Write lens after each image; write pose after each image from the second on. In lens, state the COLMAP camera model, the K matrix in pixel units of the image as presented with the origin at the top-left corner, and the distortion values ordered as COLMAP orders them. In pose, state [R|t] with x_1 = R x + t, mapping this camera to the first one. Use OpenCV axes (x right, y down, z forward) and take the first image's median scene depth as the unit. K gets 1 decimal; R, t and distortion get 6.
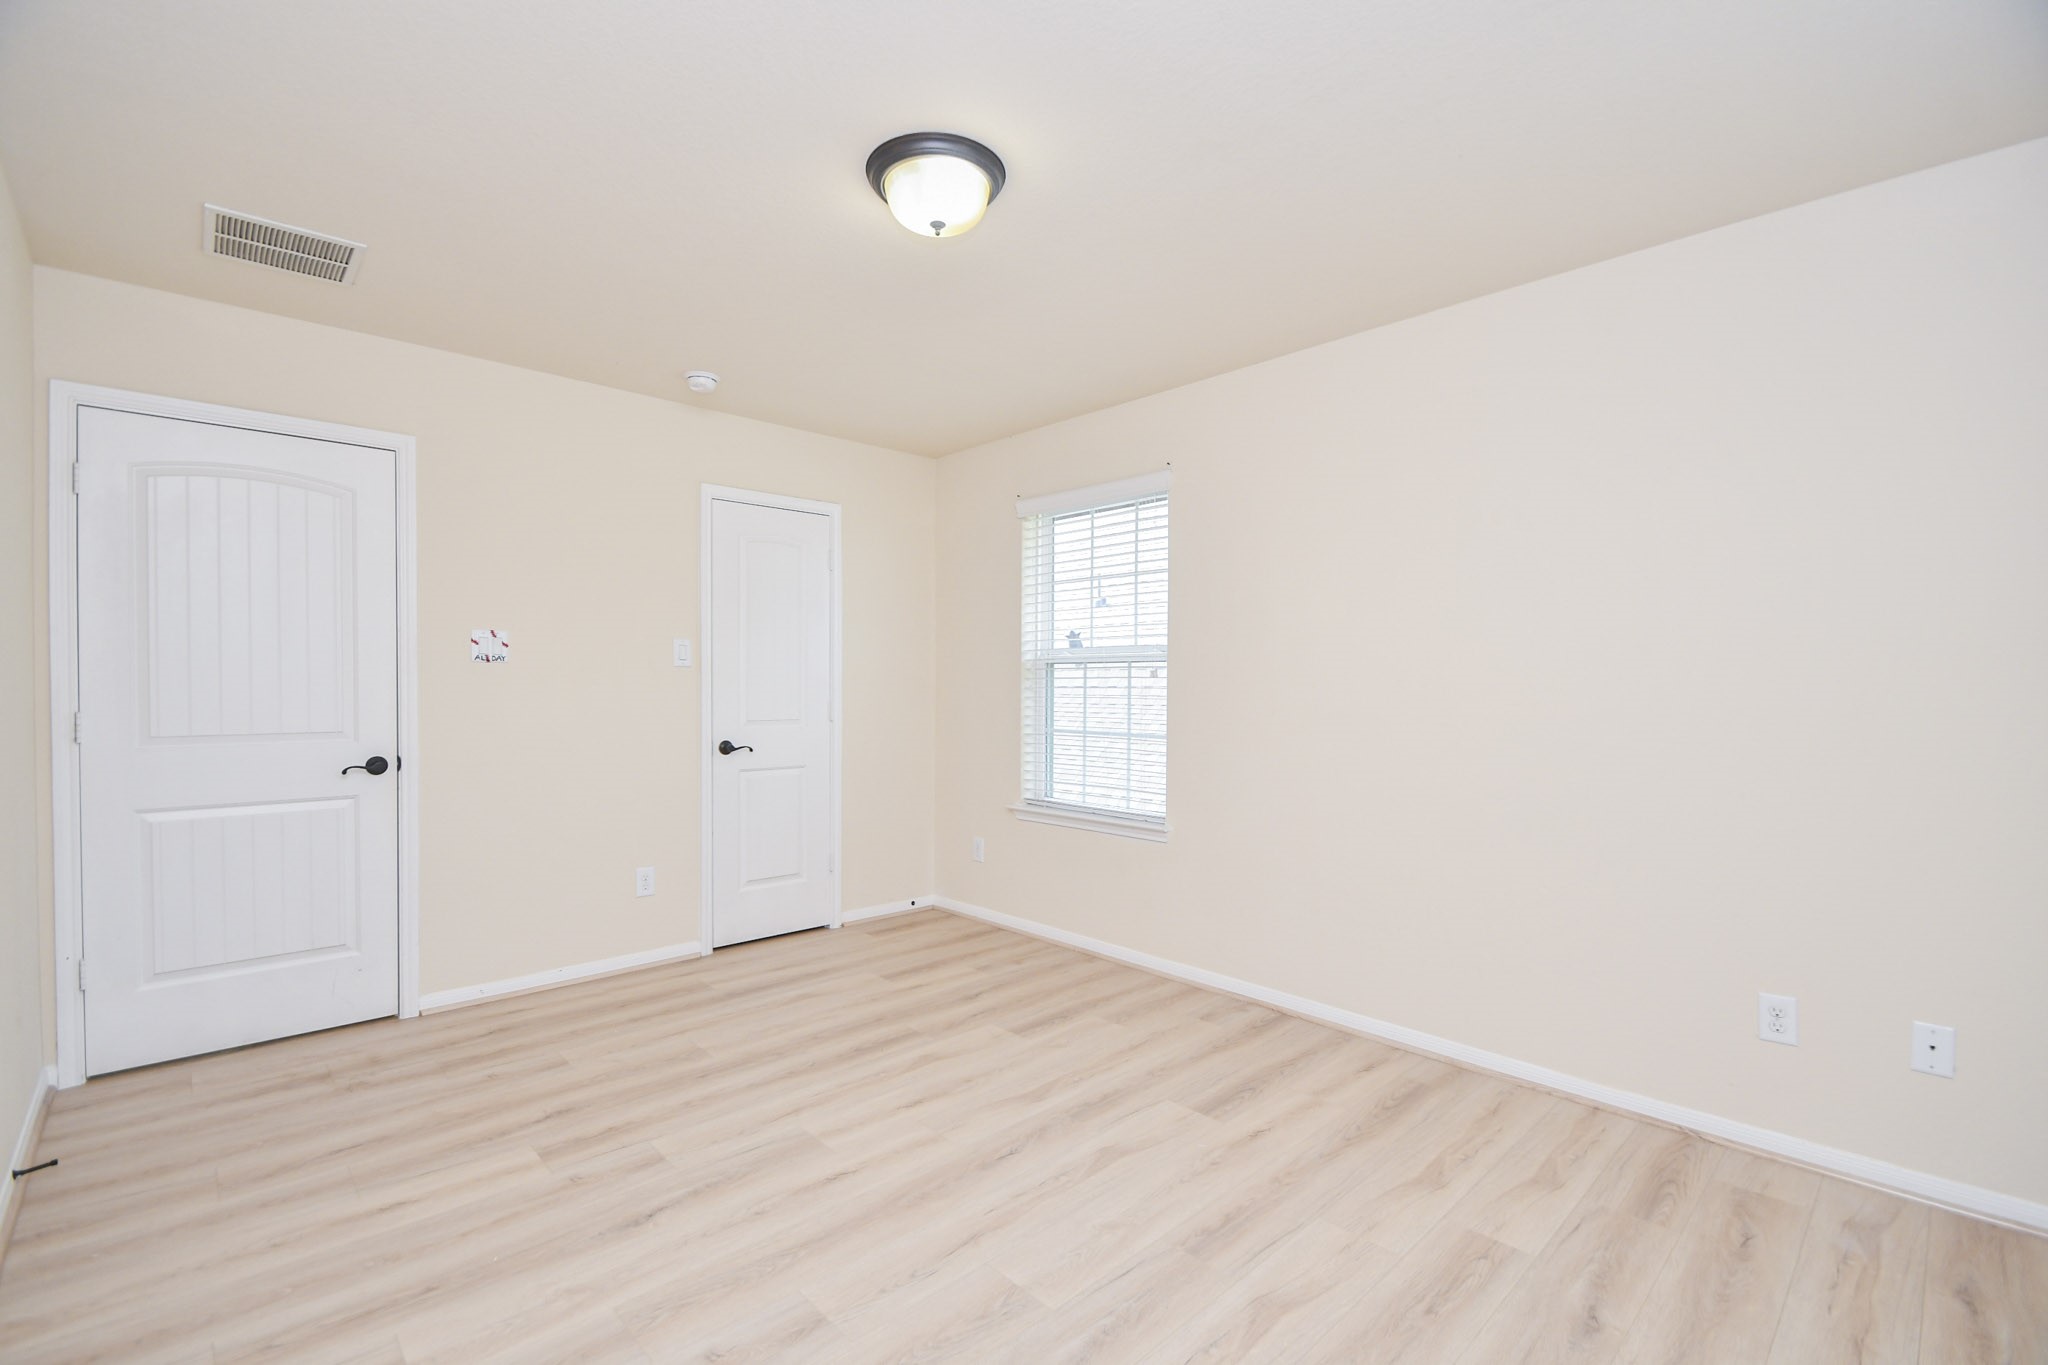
lens RADIAL K [[896.8, 0, 1005.0], [0, 896.8, 698.9], [0, 0, 1]] dist [0.018035, -0.017895]
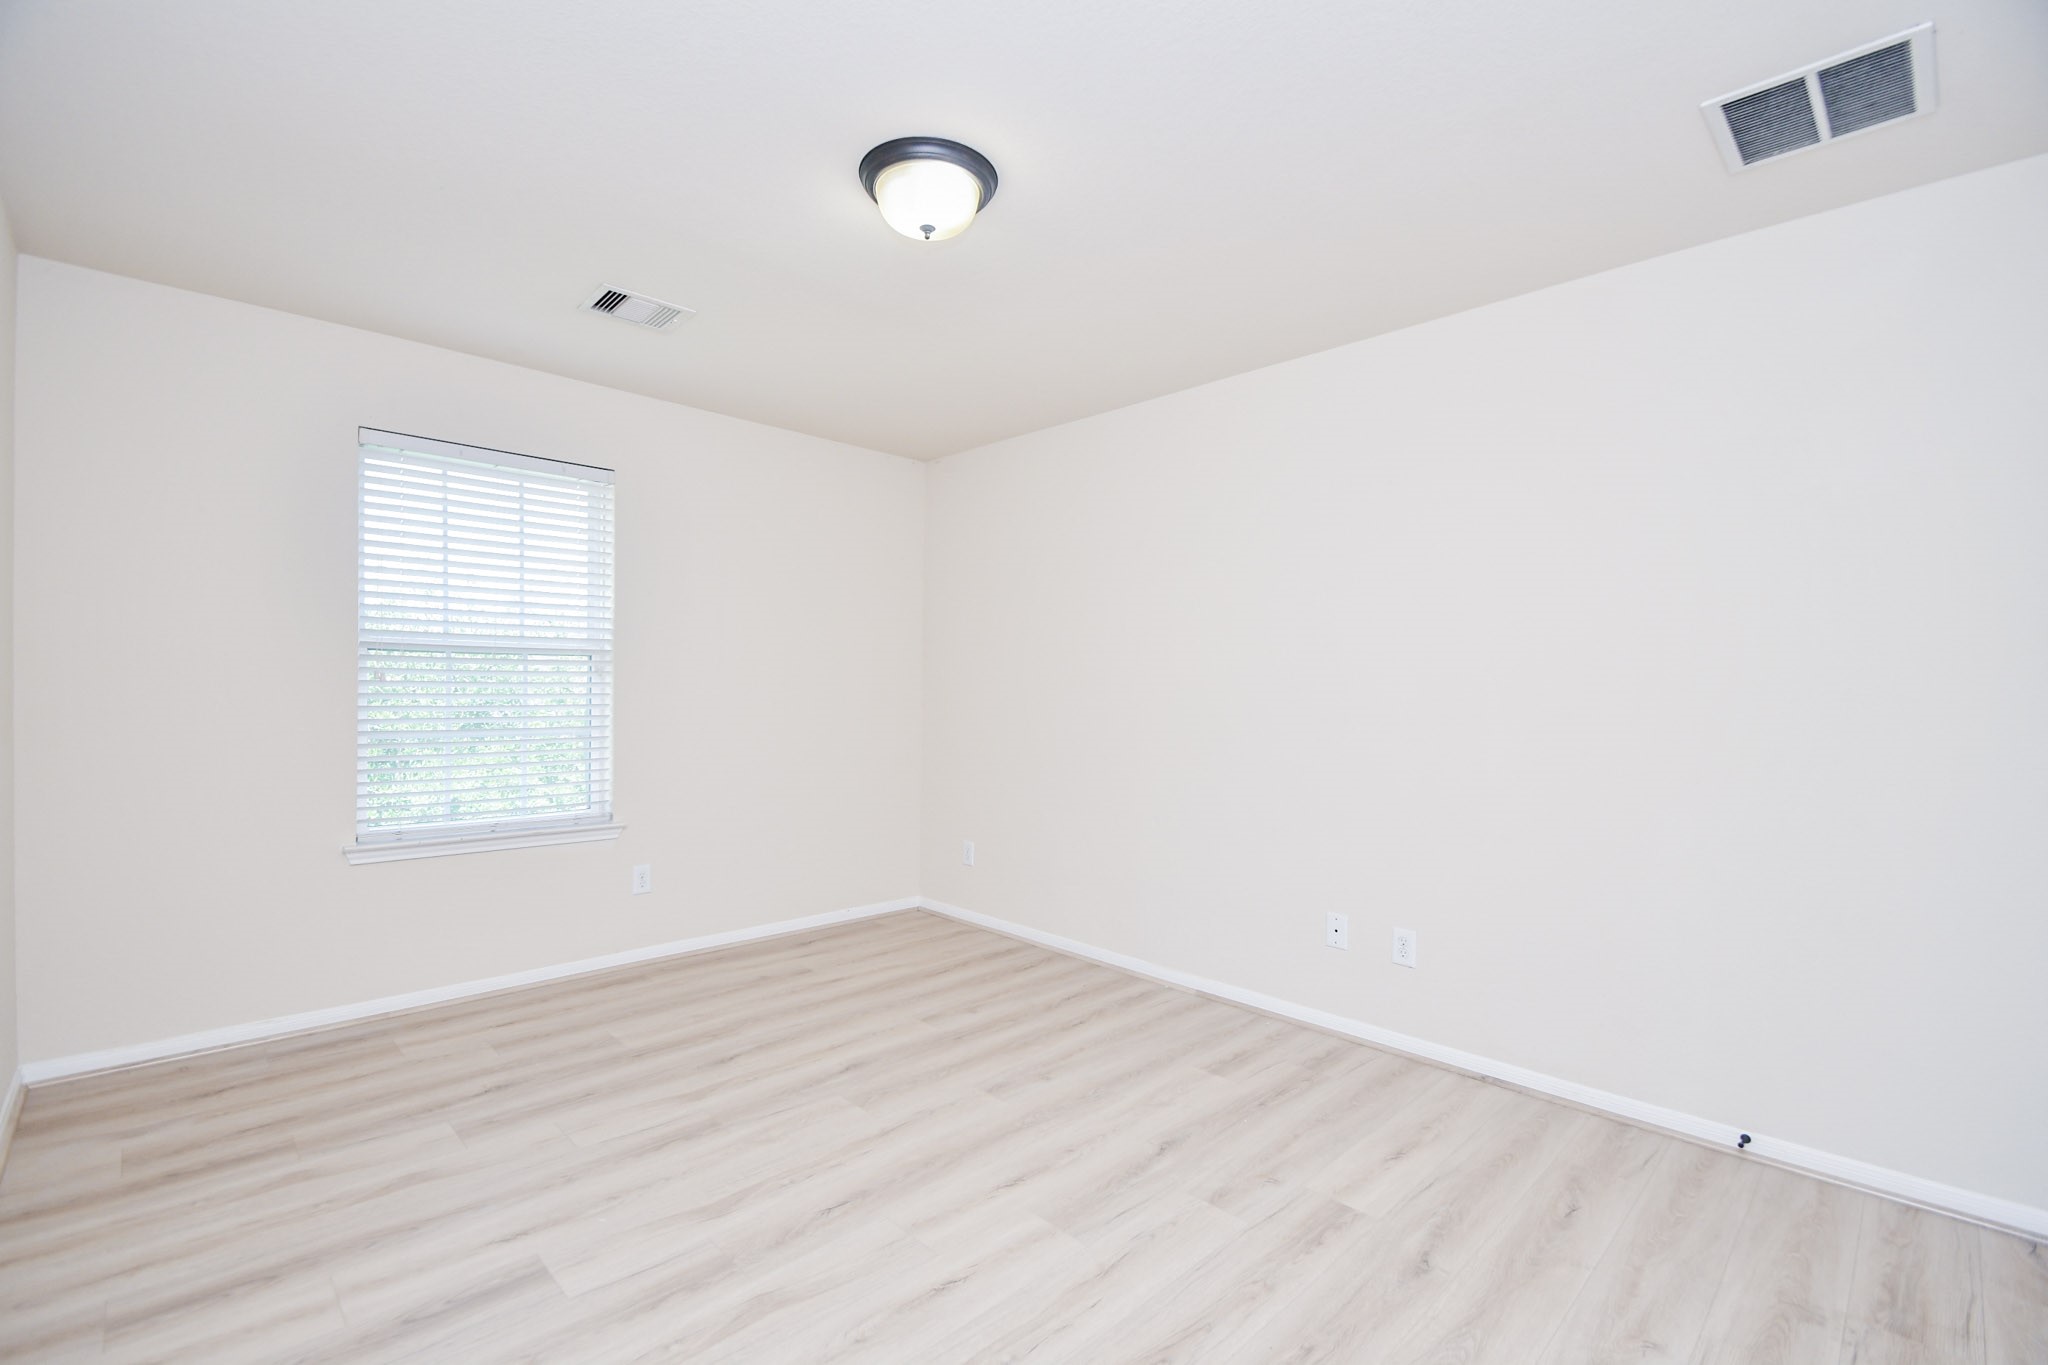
lens RADIAL K [[896.8, 0, 1005.0], [0, 896.8, 698.9], [0, 0, 1]] dist [0.018035, -0.017895]
pose [[-0.999719, -0.016246, -0.017255, -0.135414], [-0.016664, 0.999565, 0.024326, -0.023299], [0.016852, 0.024607, -0.999555, 1.782616]]
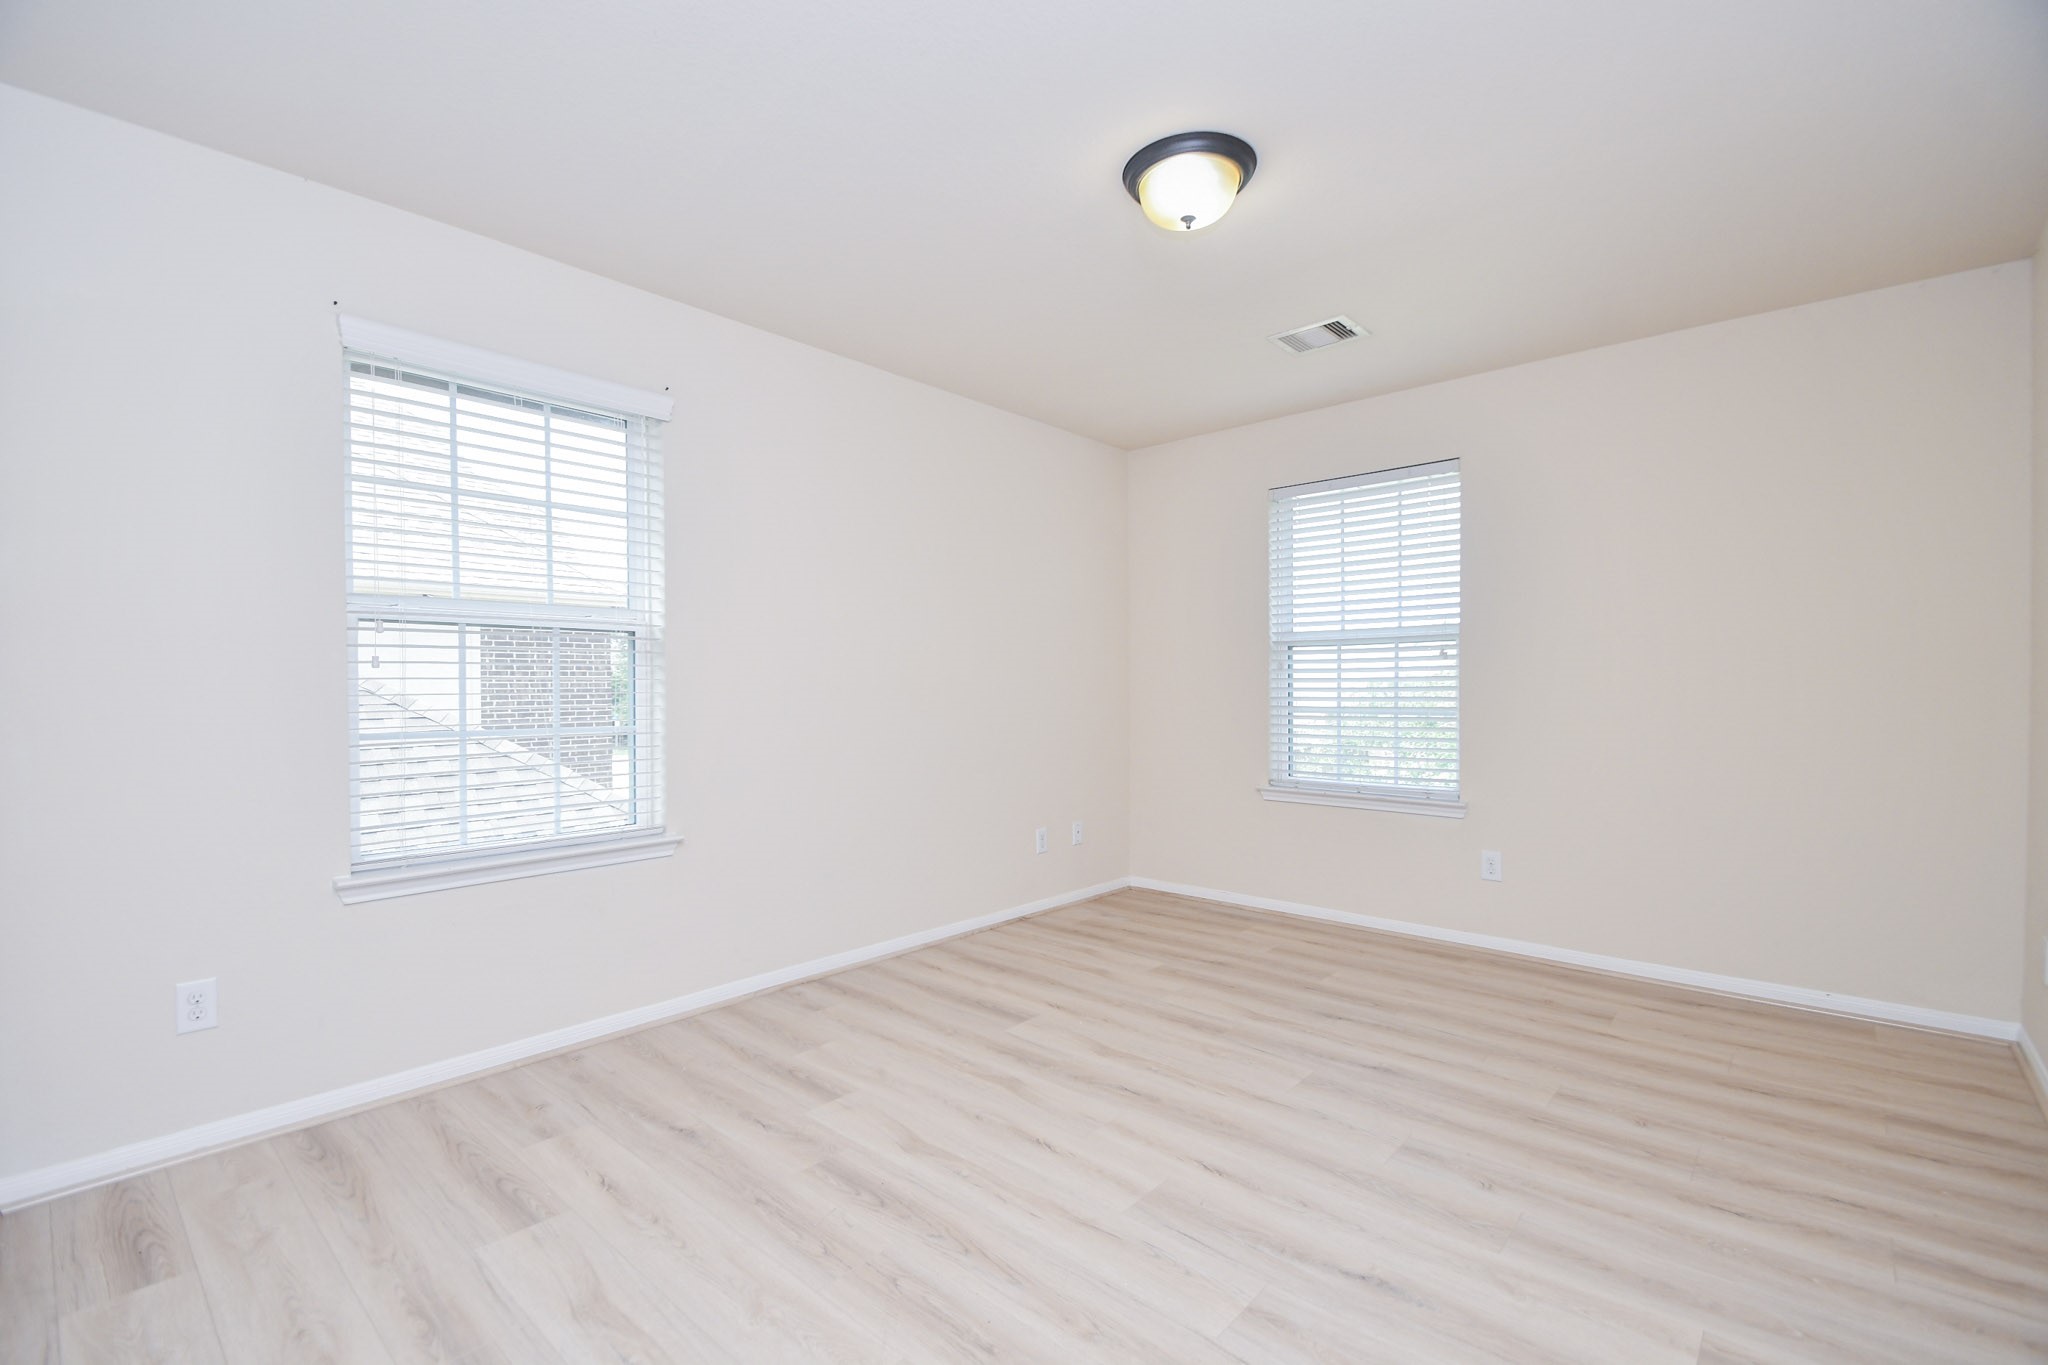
lens RADIAL K [[896.8, 0, 1005.0], [0, 896.8, 698.9], [0, 0, 1]] dist [0.018035, -0.017895]
pose [[-0.083068, -0.018106, 0.996379, -0.993772], [0.016071, 0.999681, 0.019505, 0.011758], [-0.996414, 0.017633, -0.082750, 1.161480]]
